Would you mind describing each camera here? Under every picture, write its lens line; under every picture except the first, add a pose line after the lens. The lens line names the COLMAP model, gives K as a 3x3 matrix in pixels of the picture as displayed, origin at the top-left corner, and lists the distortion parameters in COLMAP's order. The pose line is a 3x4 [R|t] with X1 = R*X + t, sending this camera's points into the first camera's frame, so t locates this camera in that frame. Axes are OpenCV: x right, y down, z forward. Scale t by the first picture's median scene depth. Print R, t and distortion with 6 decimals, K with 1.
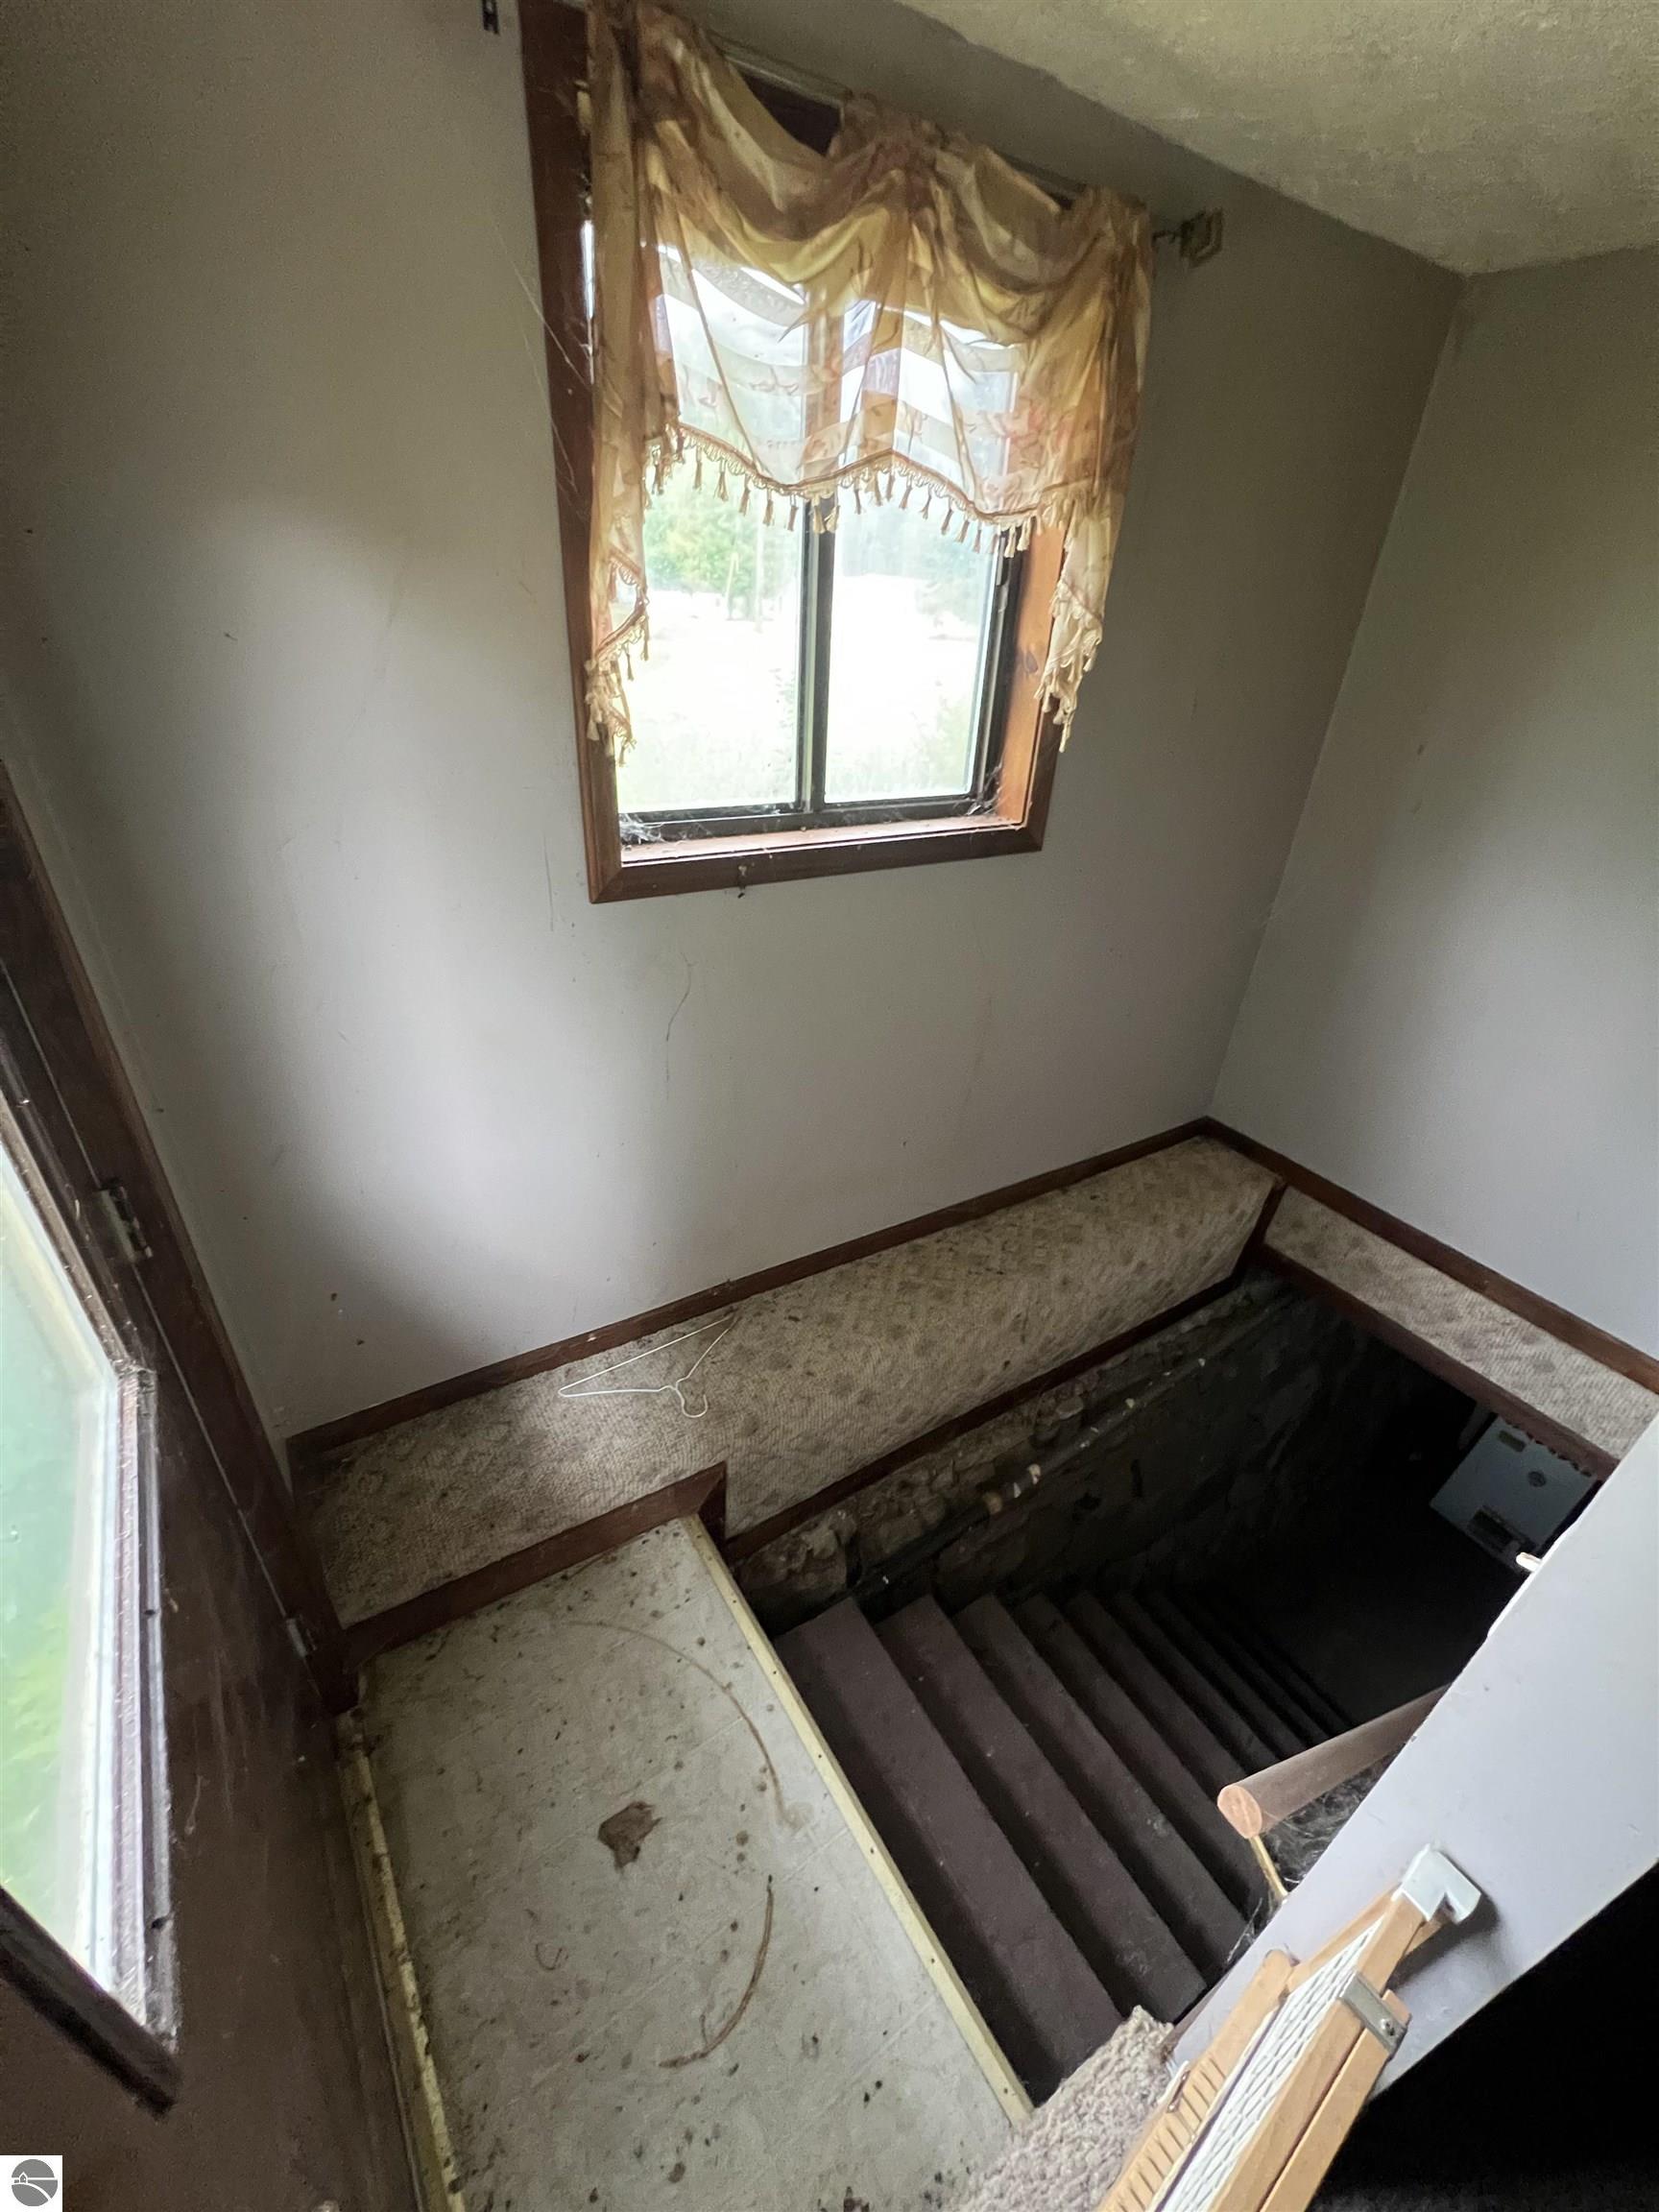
lens RADIAL K [[888.7, 0, 829.3], [0, 888.7, 1107.2], [0, 0, 1]] dist [-0.001605, 0.000708]
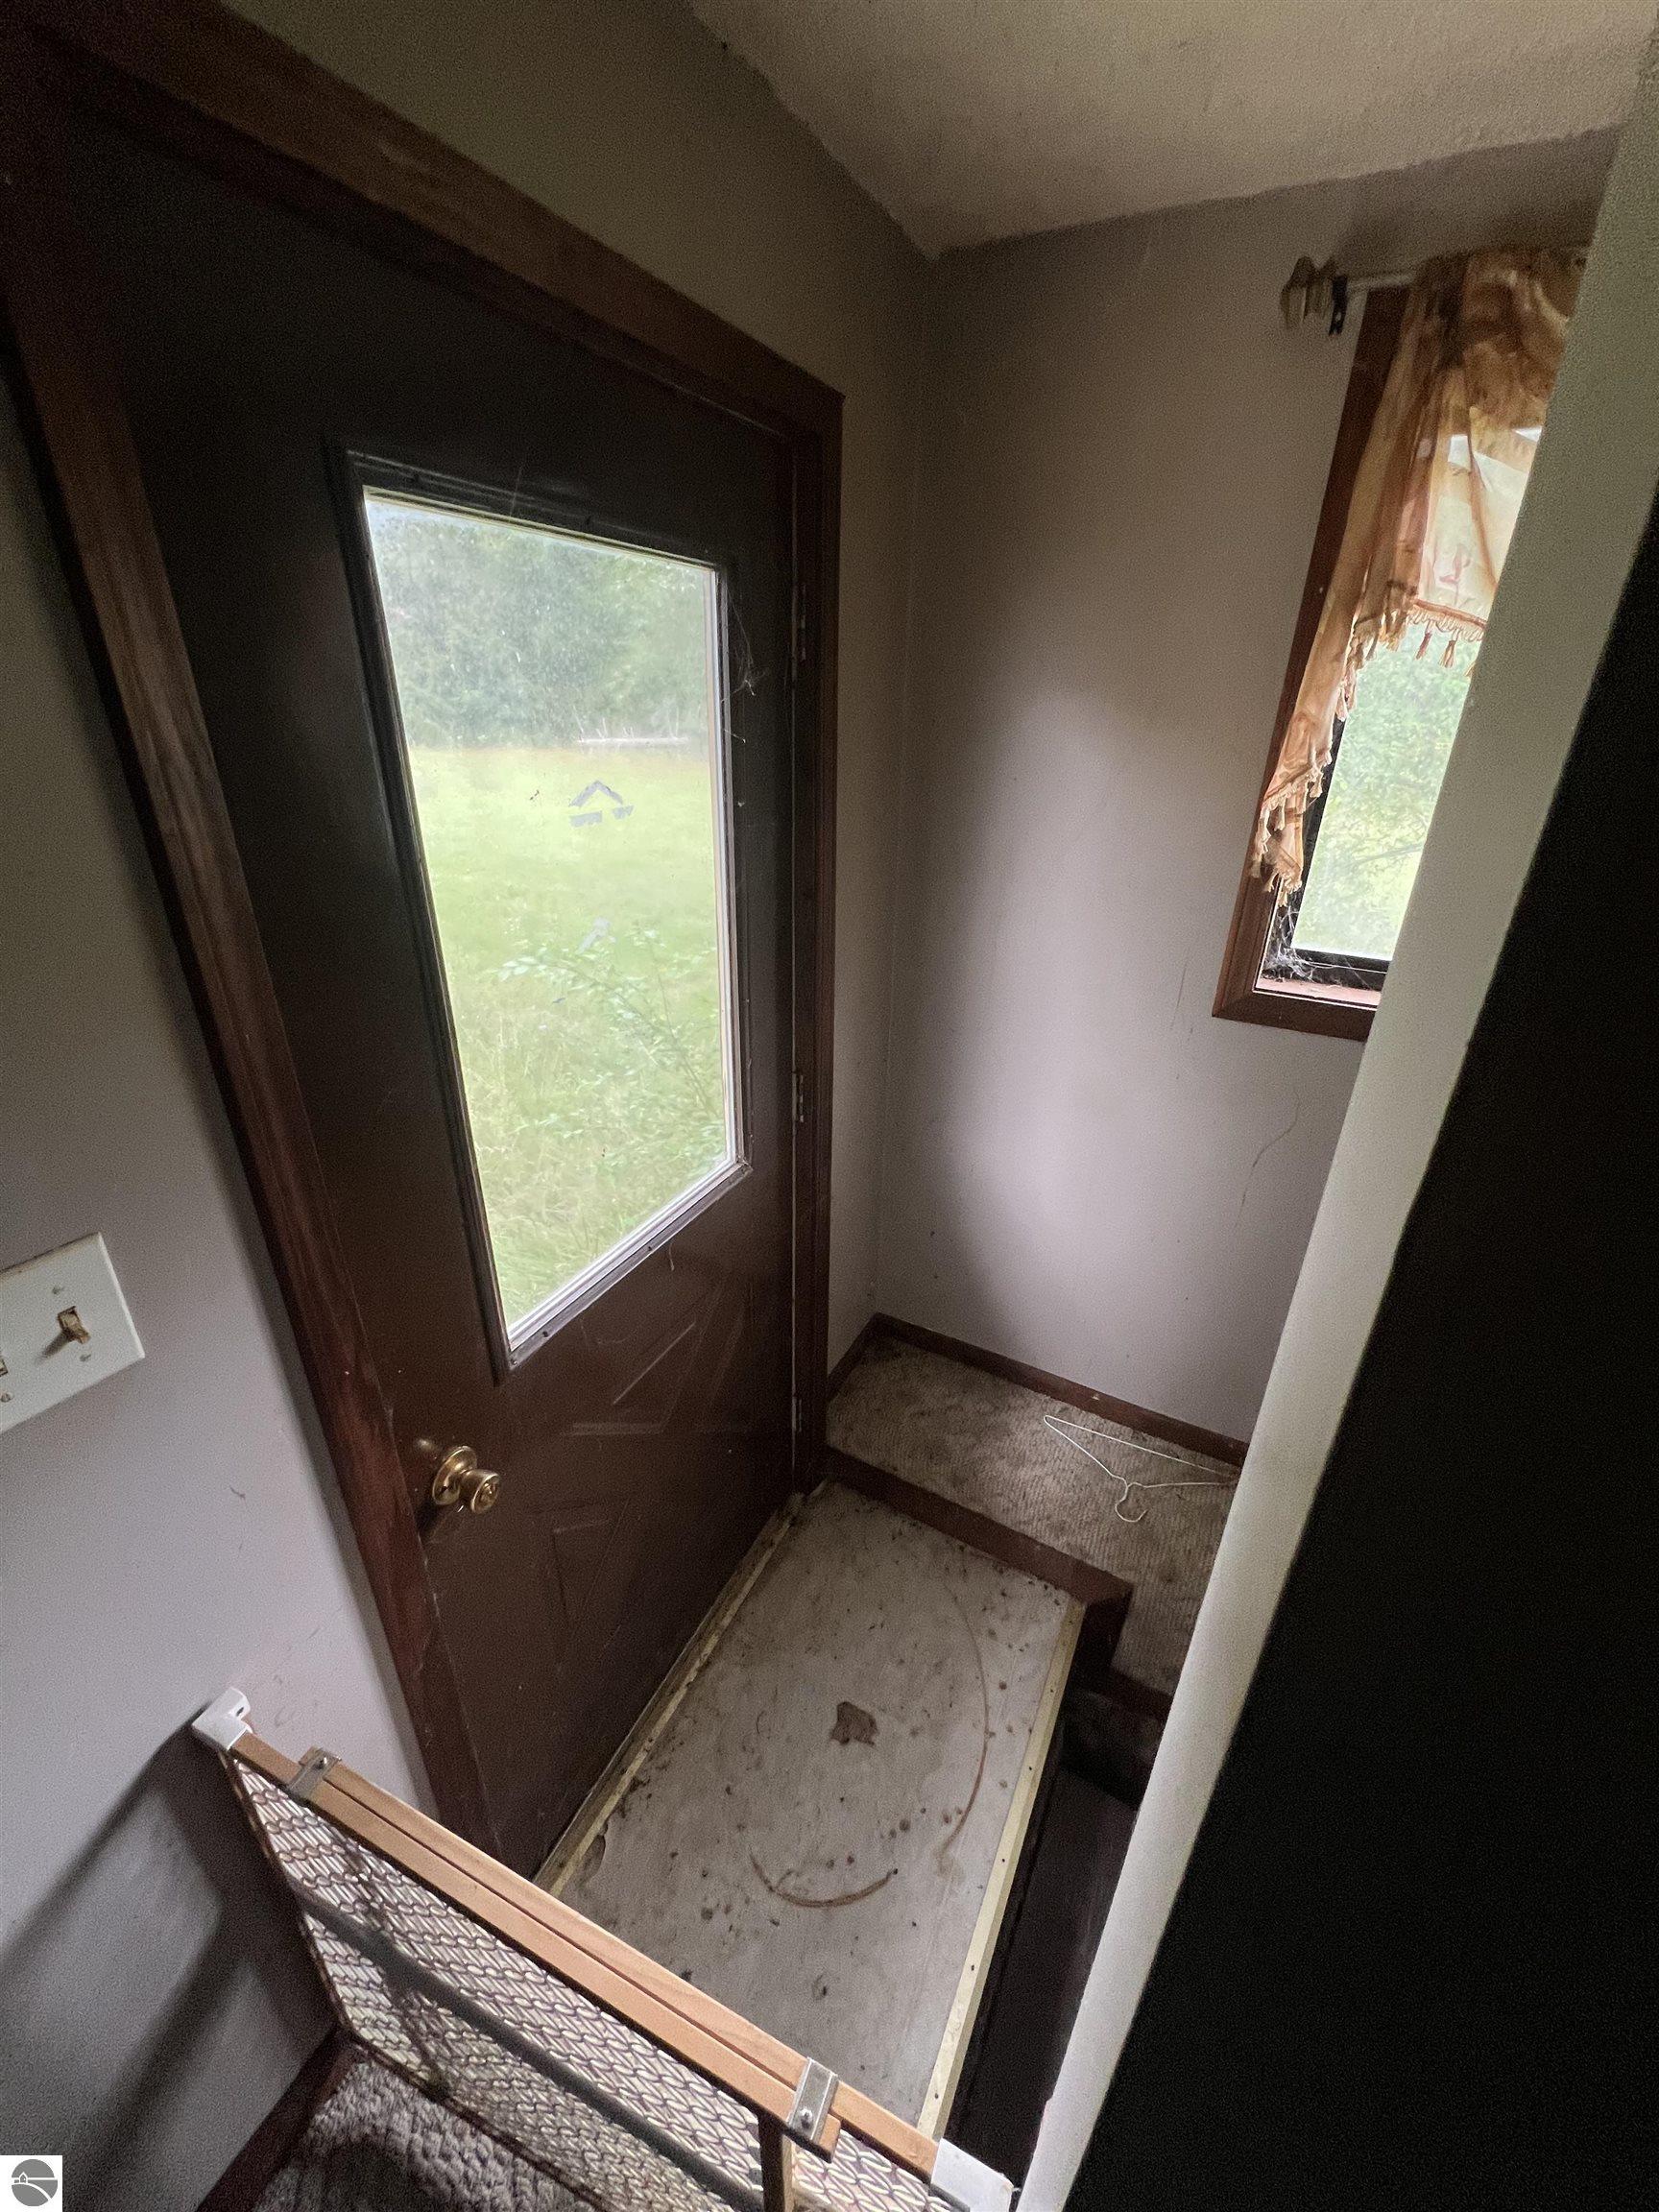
lens RADIAL K [[890.3, 0, 826.6], [0, 890.3, 1102.6], [0, 0, 1]] dist [0.003377, 0.000510]
pose [[0.484748, 0.327805, -0.810902, 0.414821], [-0.427173, 0.897750, 0.107554, -0.046268], [0.763245, 0.294259, 0.575212, 0.031940]]
